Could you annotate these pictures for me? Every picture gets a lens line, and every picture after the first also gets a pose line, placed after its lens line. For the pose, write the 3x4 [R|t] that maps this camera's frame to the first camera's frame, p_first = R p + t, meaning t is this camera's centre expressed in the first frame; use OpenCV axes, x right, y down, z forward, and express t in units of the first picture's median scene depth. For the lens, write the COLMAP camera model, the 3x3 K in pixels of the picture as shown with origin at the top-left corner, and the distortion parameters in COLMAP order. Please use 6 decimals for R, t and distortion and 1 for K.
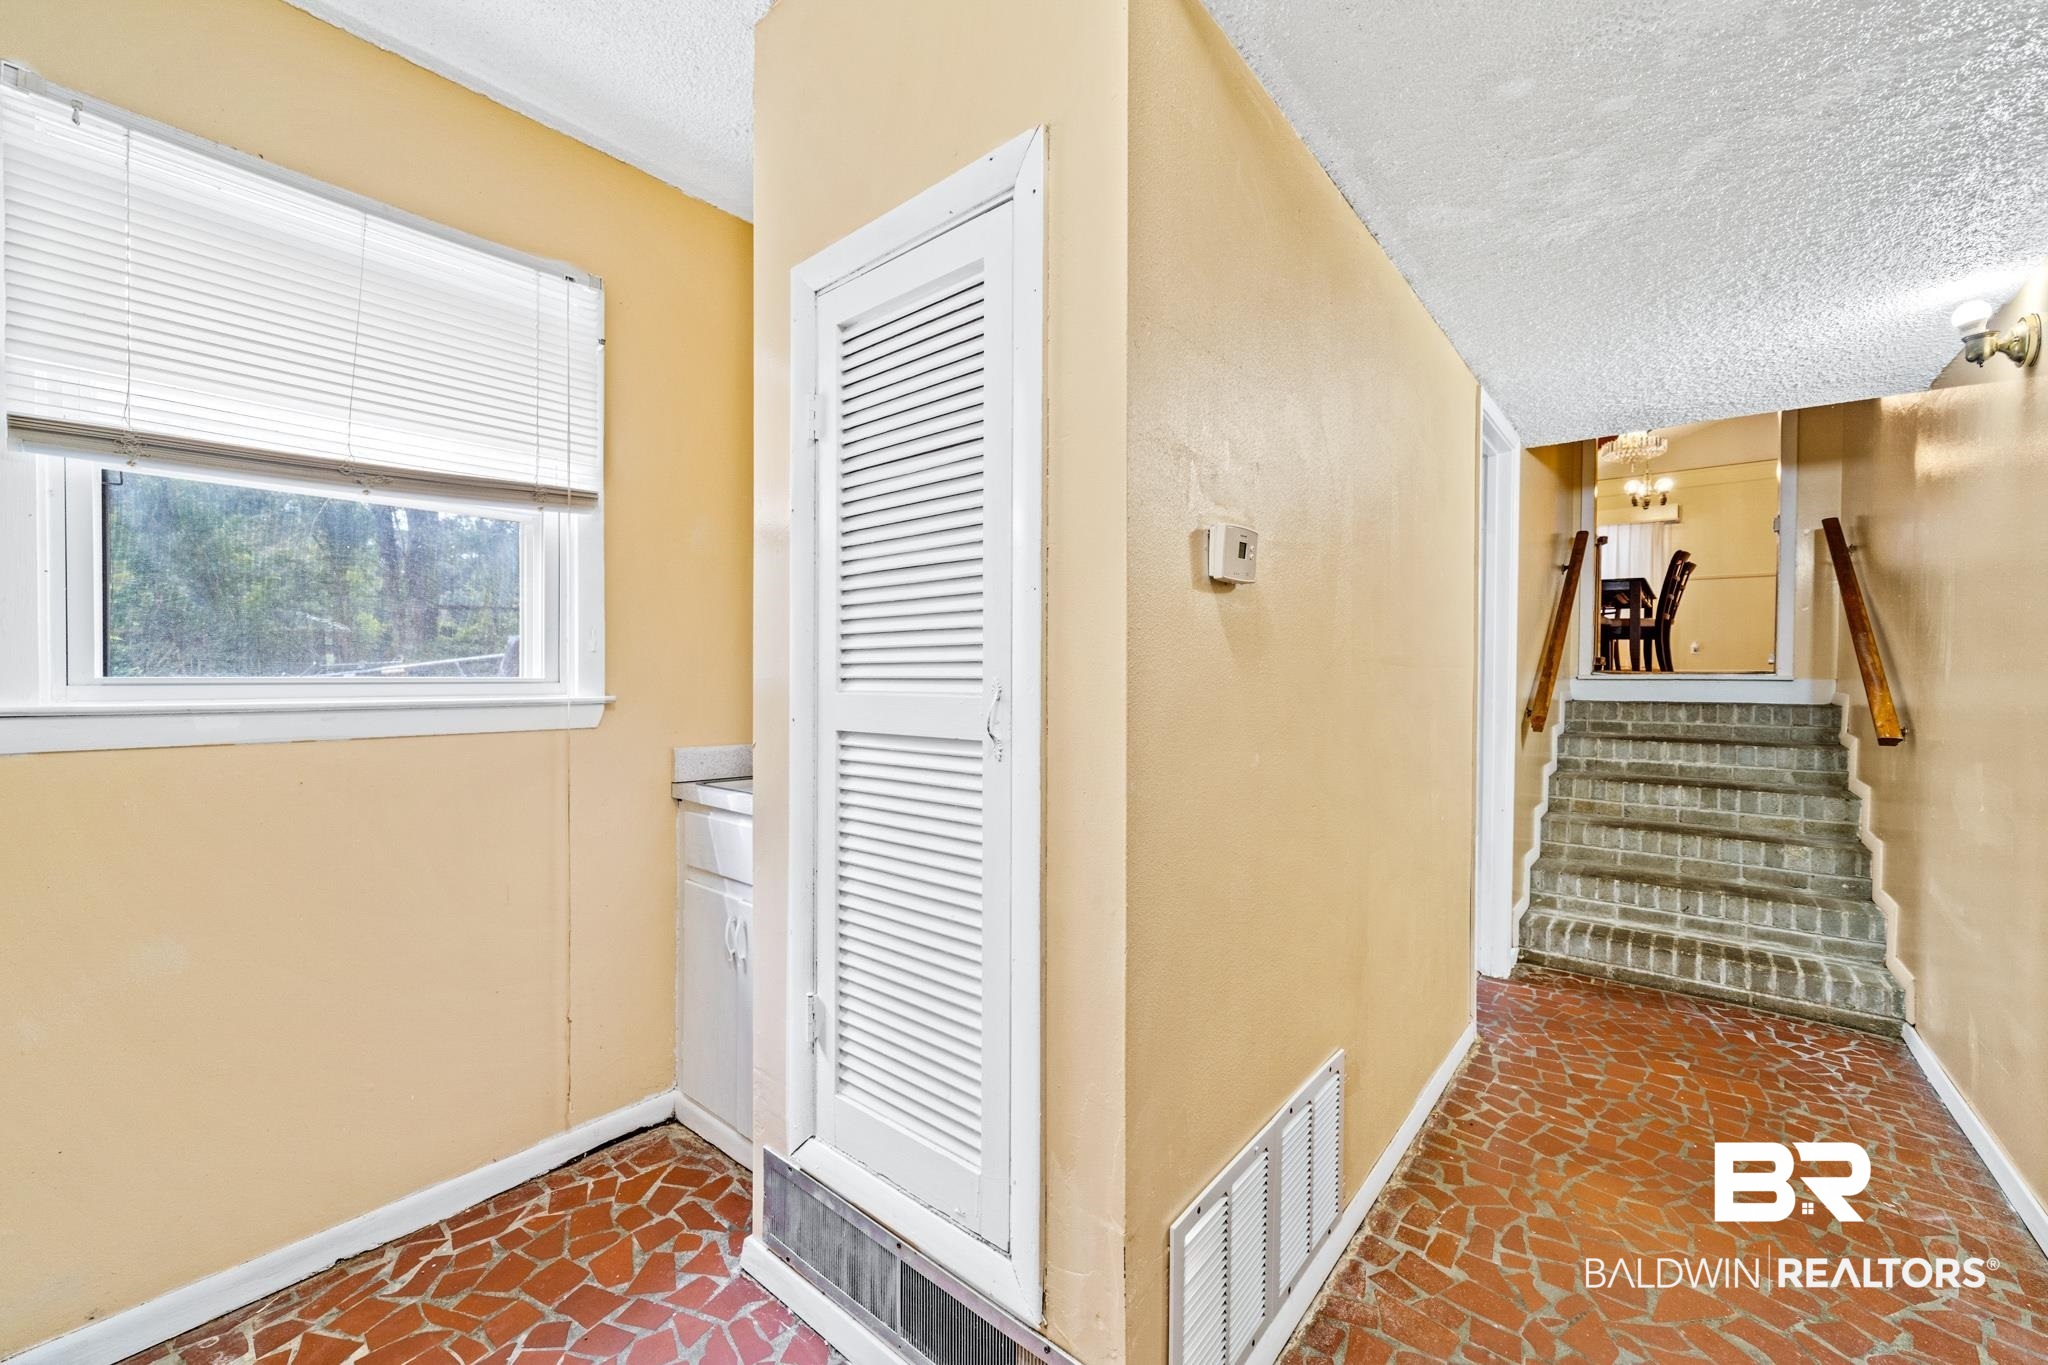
lens RADIAL K [[807.1, 0, 1025.1], [0, 807.1, 679.5], [0, 0, 1]] dist [-0.007898, -0.001397]
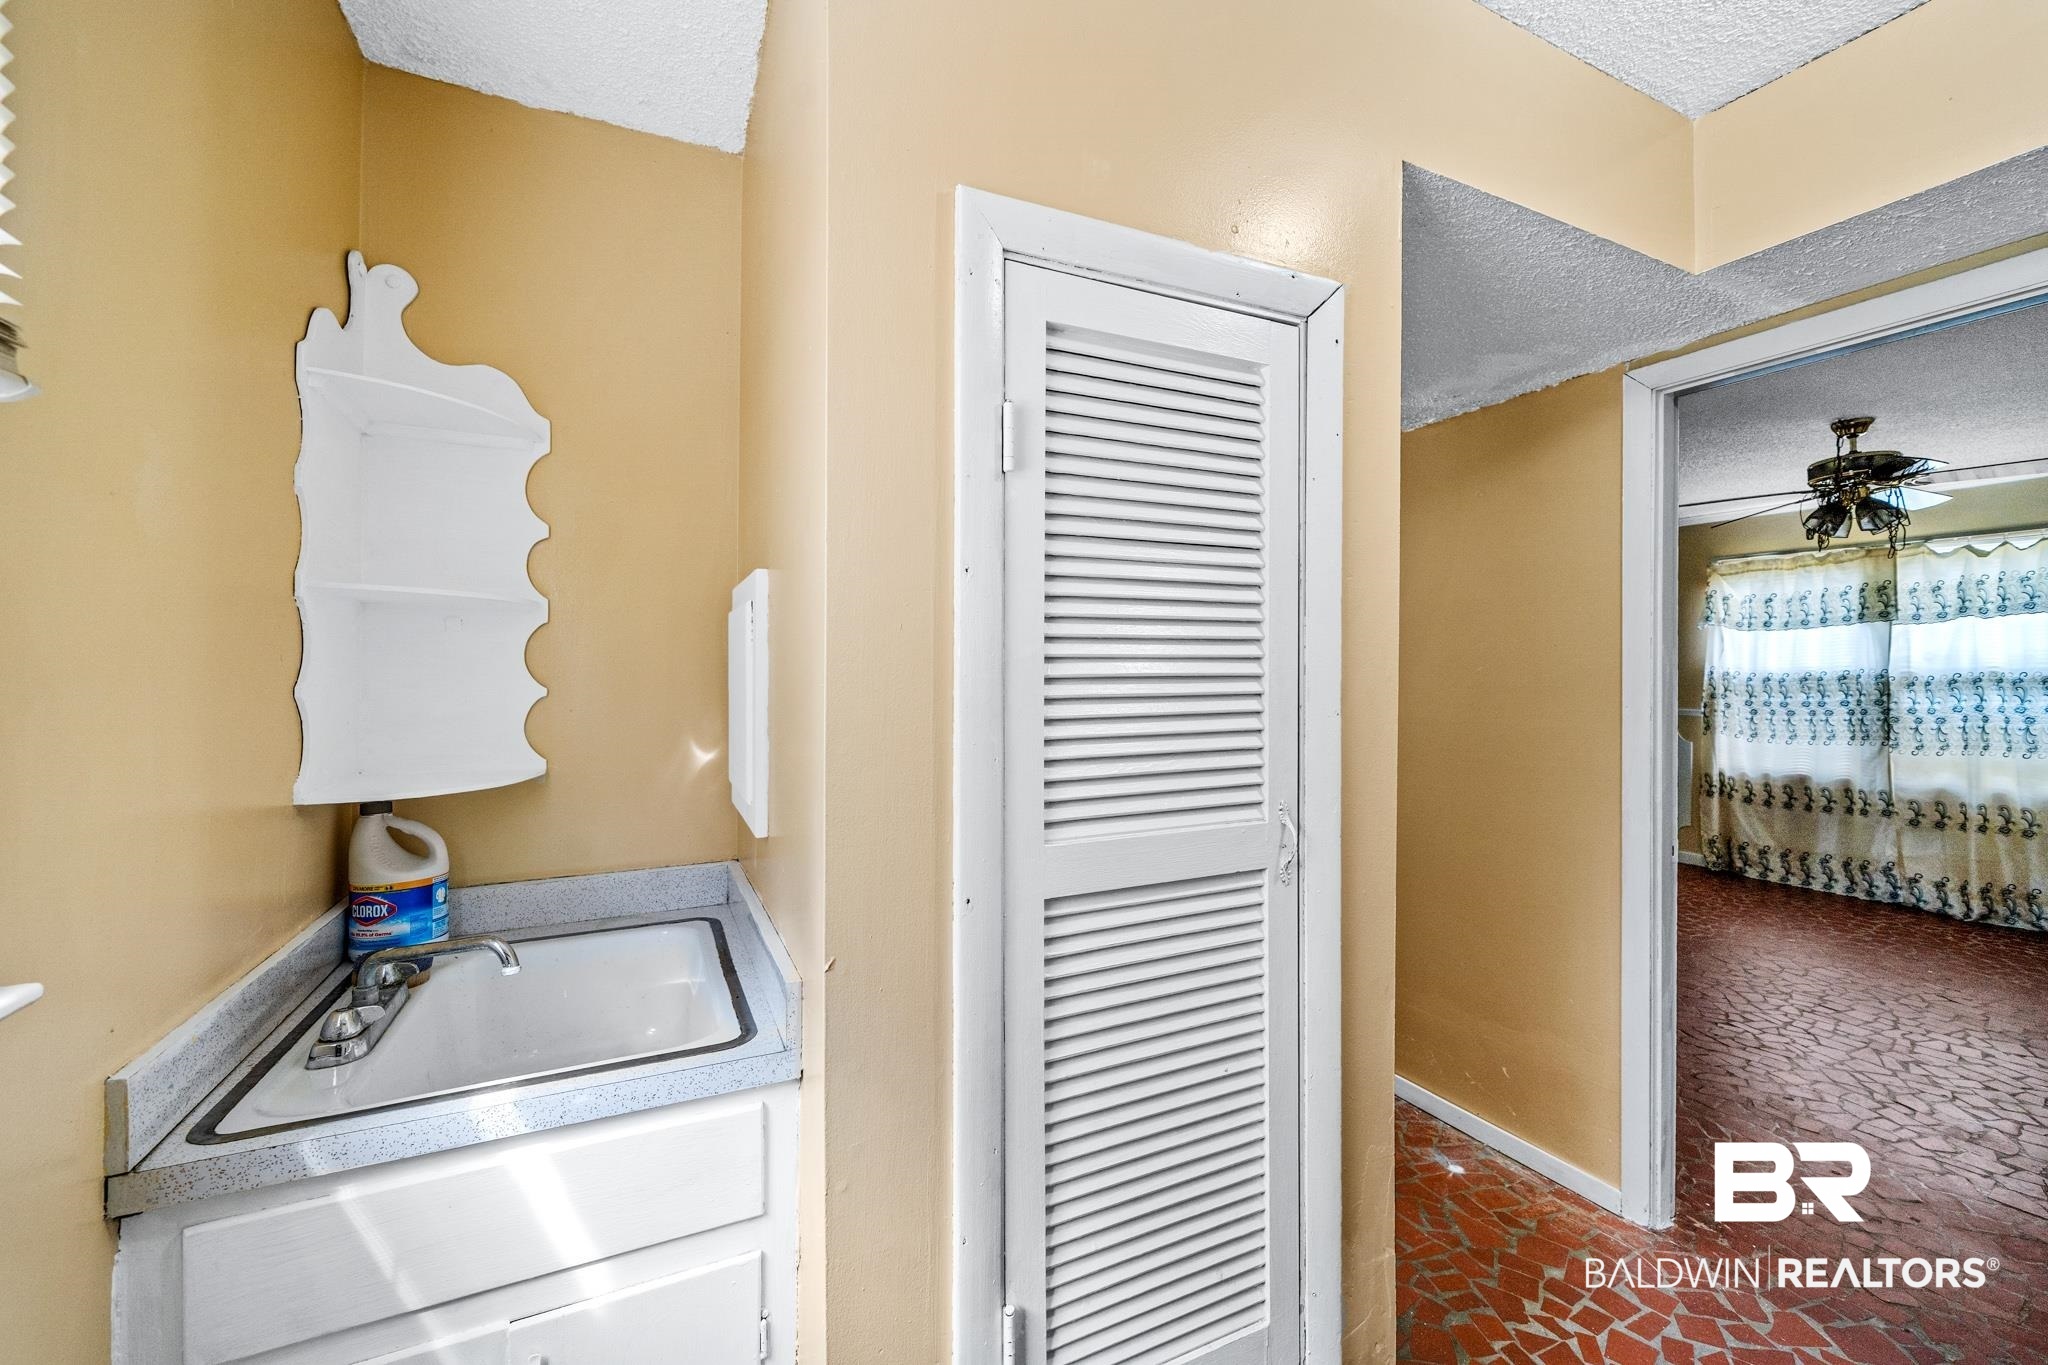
lens RADIAL K [[807.1, 0, 1020.6], [0, 807.1, 671.2], [0, 0, 1]] dist [-0.007898, -0.001397]
pose [[0.422498, -0.001749, 0.906362, -0.886485], [0.012881, 0.999909, -0.004075, -0.133556], [-0.906272, 0.013397, 0.422482, 0.731210]]
